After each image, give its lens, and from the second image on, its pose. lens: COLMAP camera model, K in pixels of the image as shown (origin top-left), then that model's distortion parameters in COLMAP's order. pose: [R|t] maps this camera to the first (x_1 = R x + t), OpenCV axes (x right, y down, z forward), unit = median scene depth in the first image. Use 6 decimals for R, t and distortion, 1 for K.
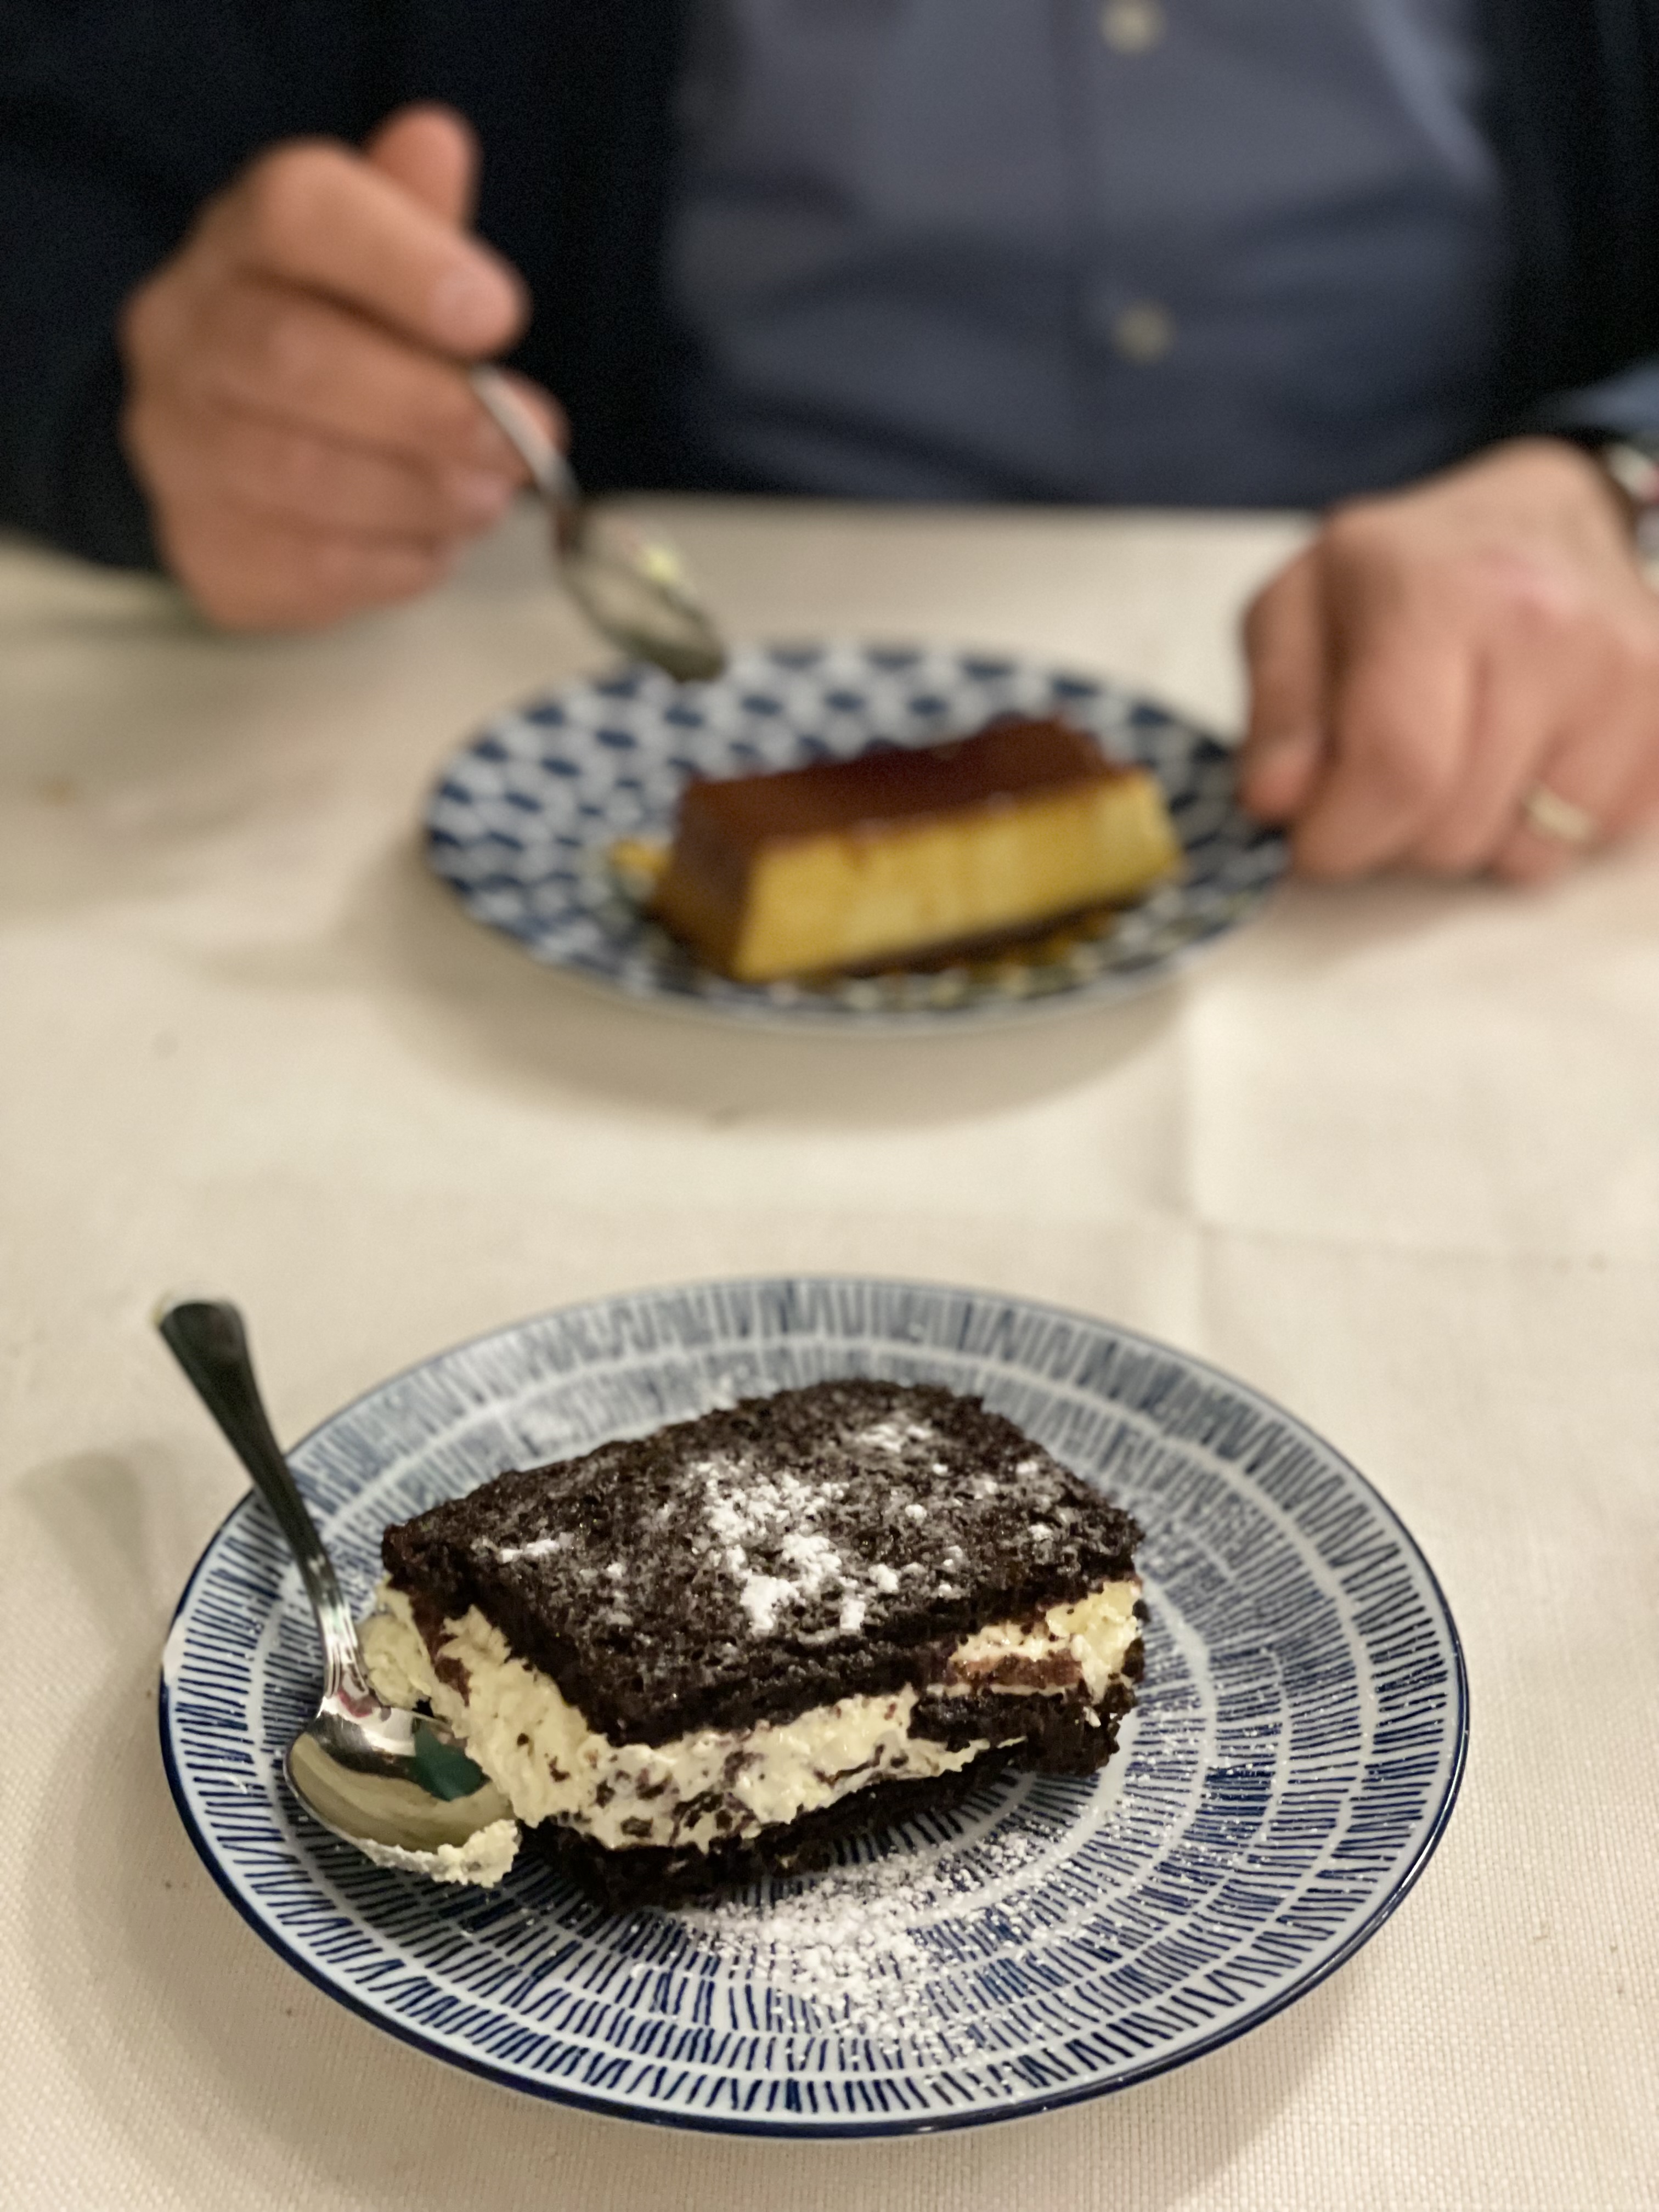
lens RADIAL K [[3366.8, 0, 828.3], [0, 3366.8, 1106.8], [0, 0, 1]] dist [0.112204, 0.000000]
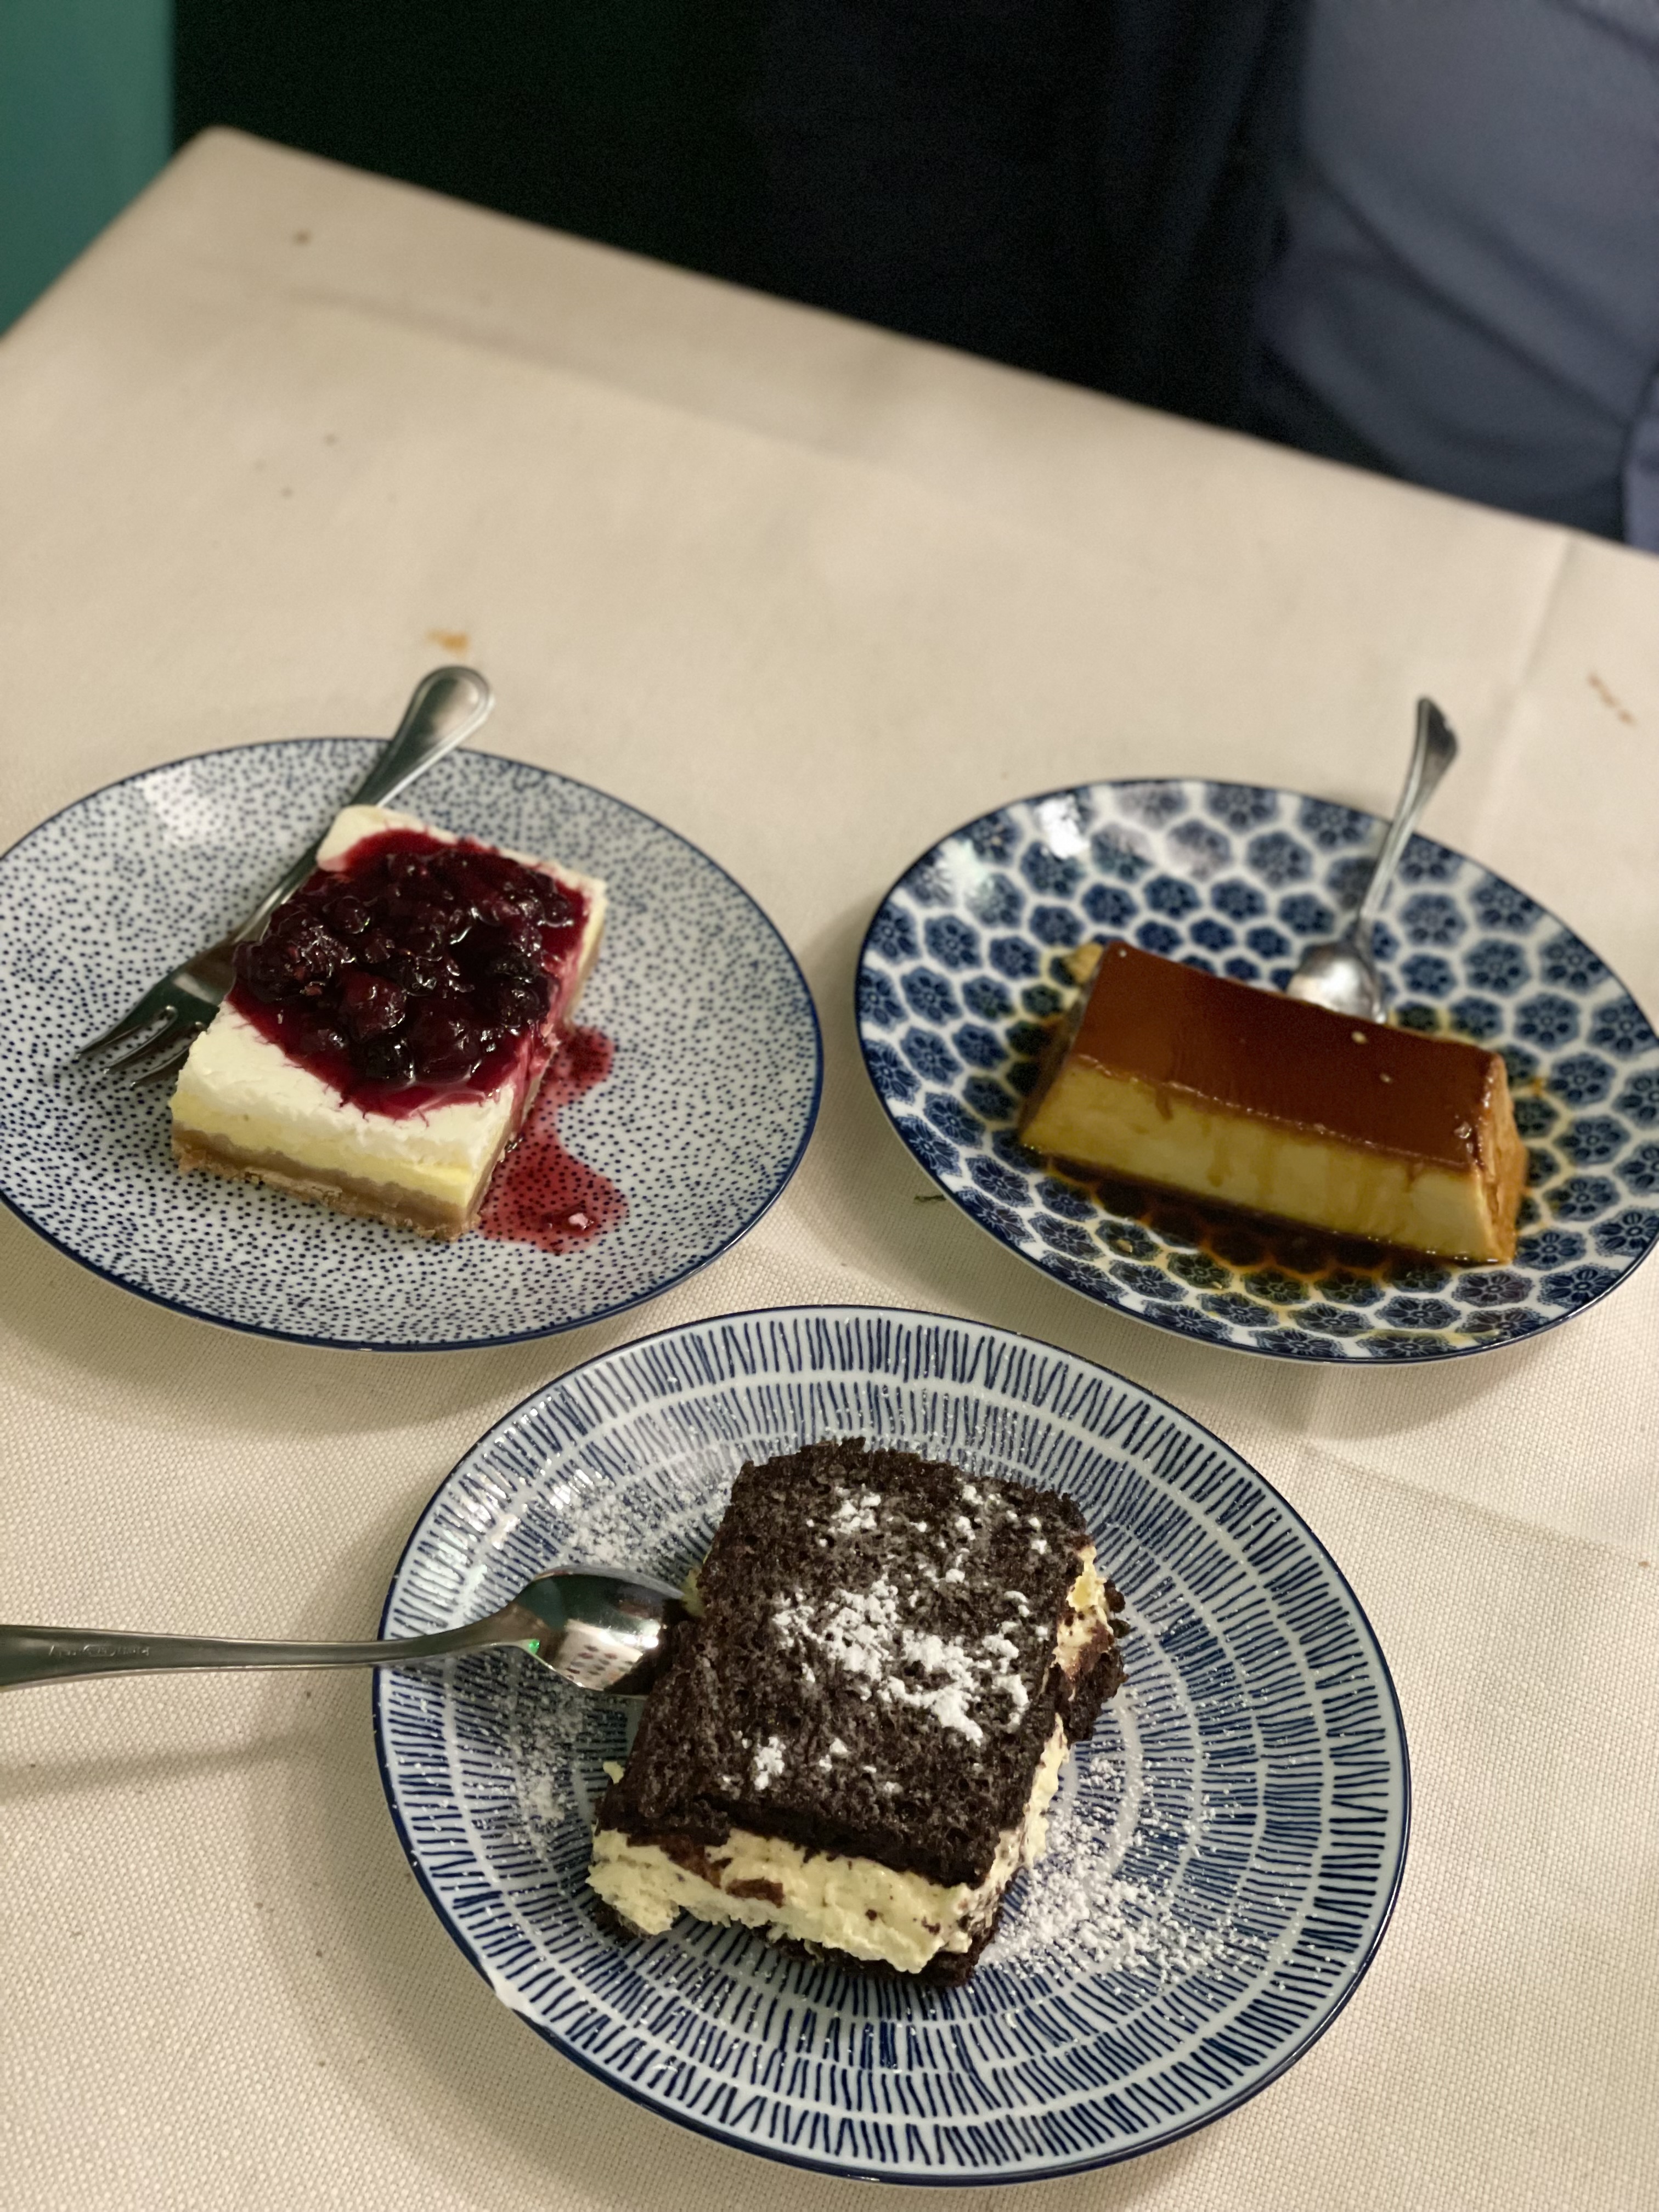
lens RADIAL K [[3366.8, 0, 828.5], [0, 3366.8, 1104.4], [0, 0, 1]] dist [0.112204, 0.000000]
pose [[0.727657, -0.399720, 0.557439, -0.638276], [0.216338, 0.904922, 0.366489, -0.508157], [-0.650932, -0.146084, 0.744948, 0.130670]]
